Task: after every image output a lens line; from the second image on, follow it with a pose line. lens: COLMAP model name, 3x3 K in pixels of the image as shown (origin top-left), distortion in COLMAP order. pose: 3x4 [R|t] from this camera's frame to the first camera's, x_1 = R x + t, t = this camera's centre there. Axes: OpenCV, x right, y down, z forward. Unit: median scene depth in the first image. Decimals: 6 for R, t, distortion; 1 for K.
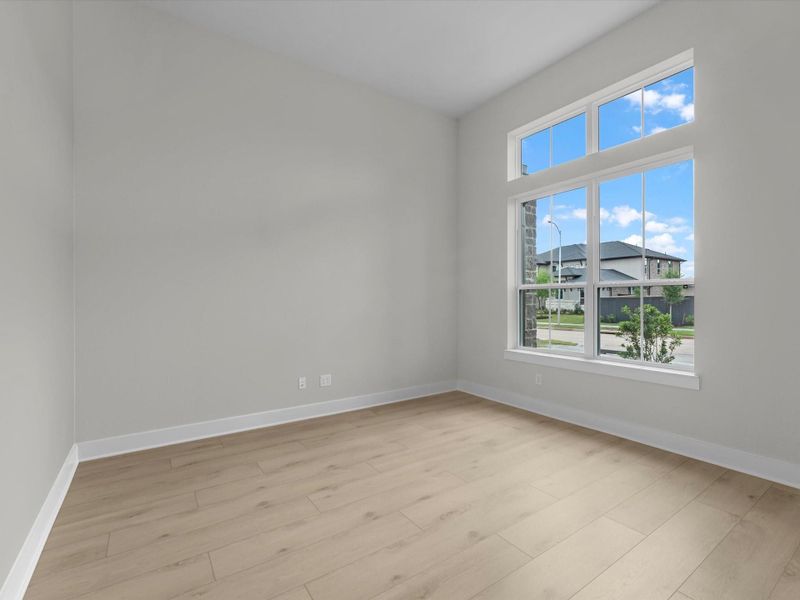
lens RADIAL K [[366.8, 0, 403.7], [0, 366.8, 309.3], [0, 0, 1]] dist [0.001565, 0.000578]
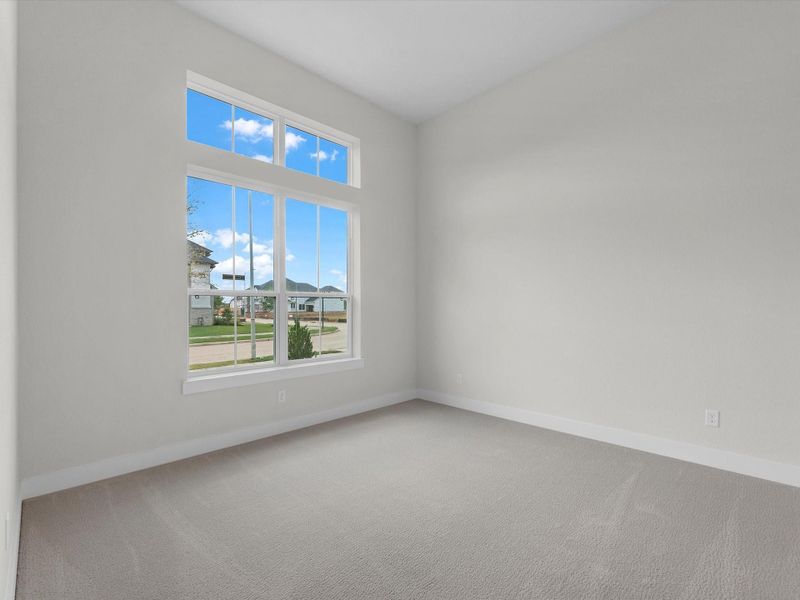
lens RADIAL K [[366.8, 0, 403.7], [0, 366.8, 309.3], [0, 0, 1]] dist [0.001565, 0.000578]
pose [[-0.181632, 0.018035, 0.983201, -0.578275], [0.012828, 0.999790, -0.015969, -0.003676], [-0.983283, 0.009712, -0.181825, 0.869786]]
